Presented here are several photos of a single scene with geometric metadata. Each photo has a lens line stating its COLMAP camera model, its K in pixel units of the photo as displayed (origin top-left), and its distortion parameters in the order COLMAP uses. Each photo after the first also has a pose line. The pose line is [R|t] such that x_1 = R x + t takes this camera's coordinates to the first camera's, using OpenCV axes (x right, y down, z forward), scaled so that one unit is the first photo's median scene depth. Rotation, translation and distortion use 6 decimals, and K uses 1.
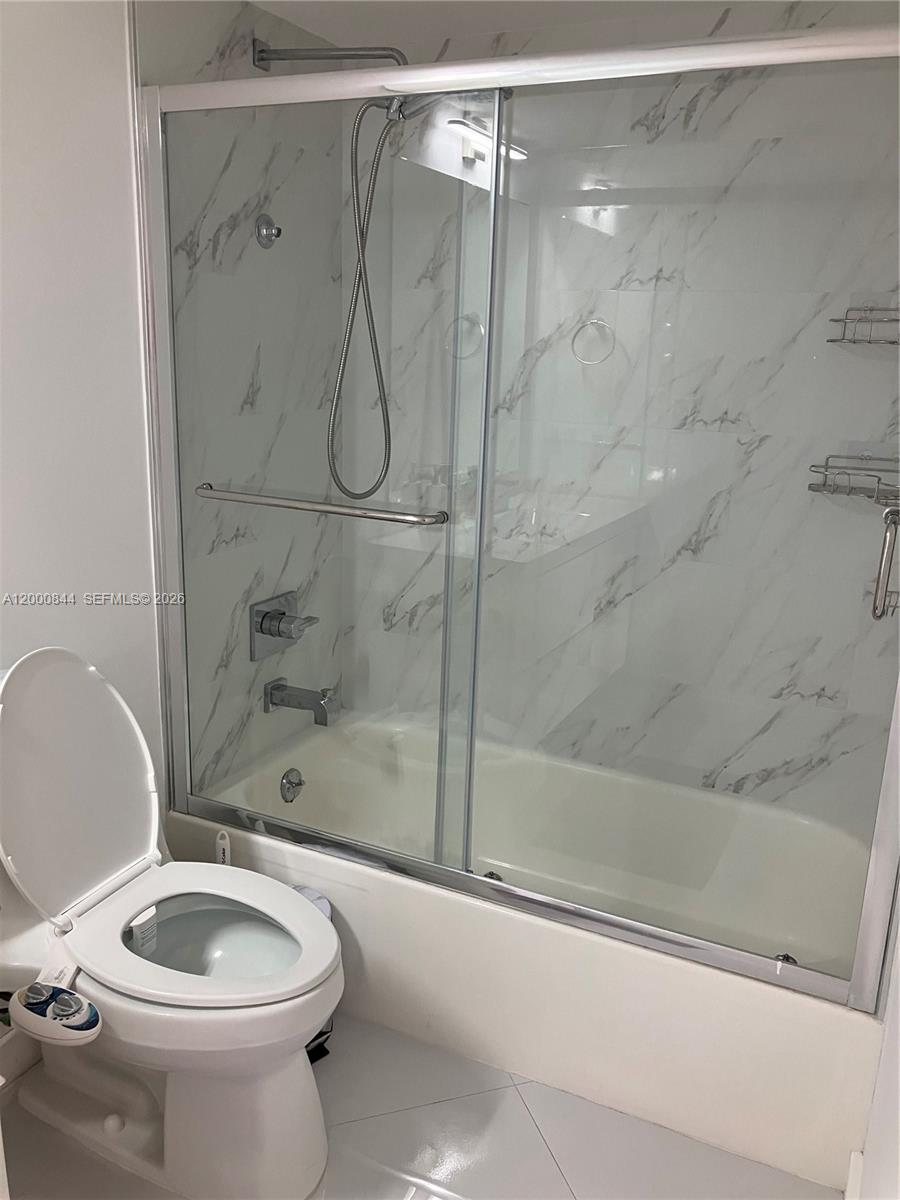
lens RADIAL K [[989.3, 0, 454.5], [0, 989.3, 602.0], [0, 0, 1]] dist [0.017856, -0.000777]
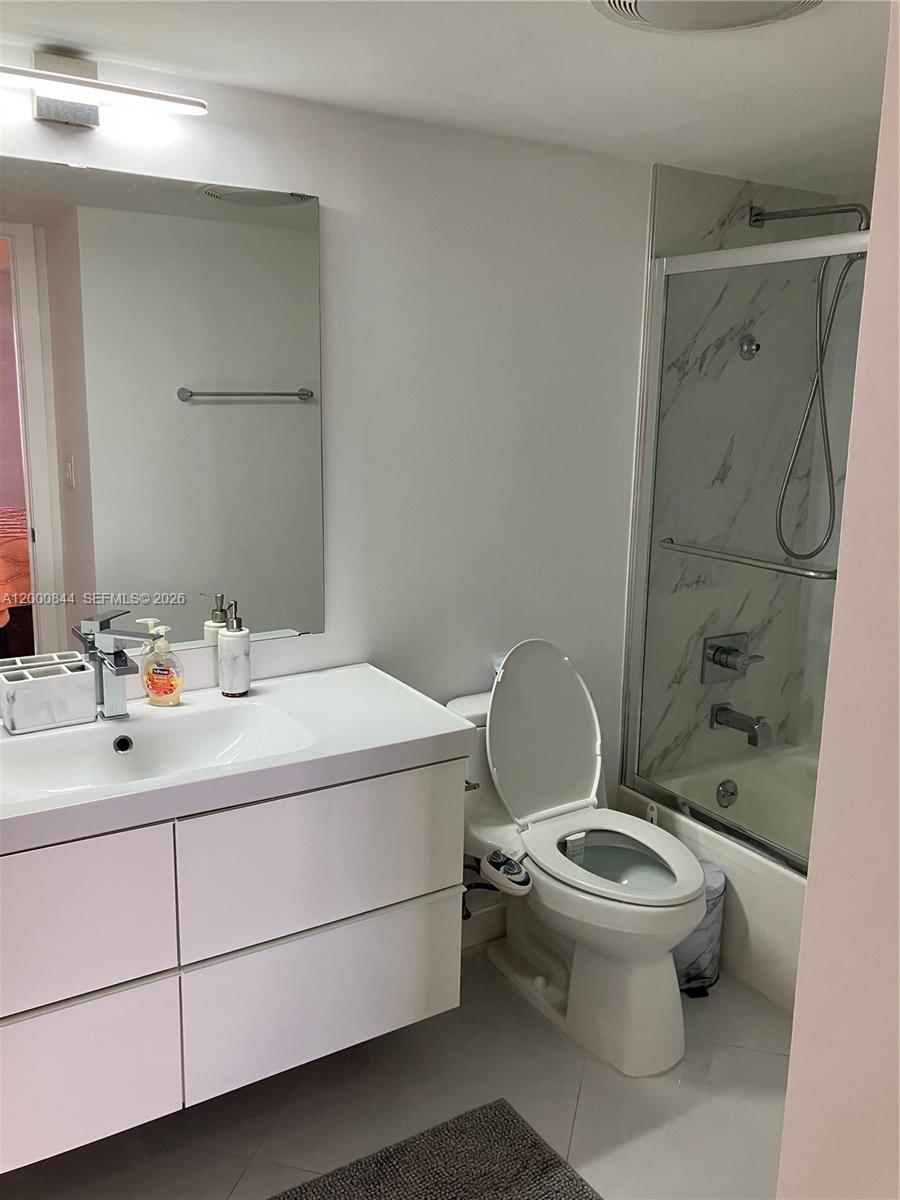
lens RADIAL K [[972.1, 0, 450.0], [0, 972.1, 604.3], [0, 0, 1]] dist [0.087306, -0.179652]
pose [[0.837064, 0.099854, -0.537916, 0.201647], [-0.135303, 0.990445, -0.026690, 0.040657], [0.530111, 0.095123, 0.842576, -0.238615]]
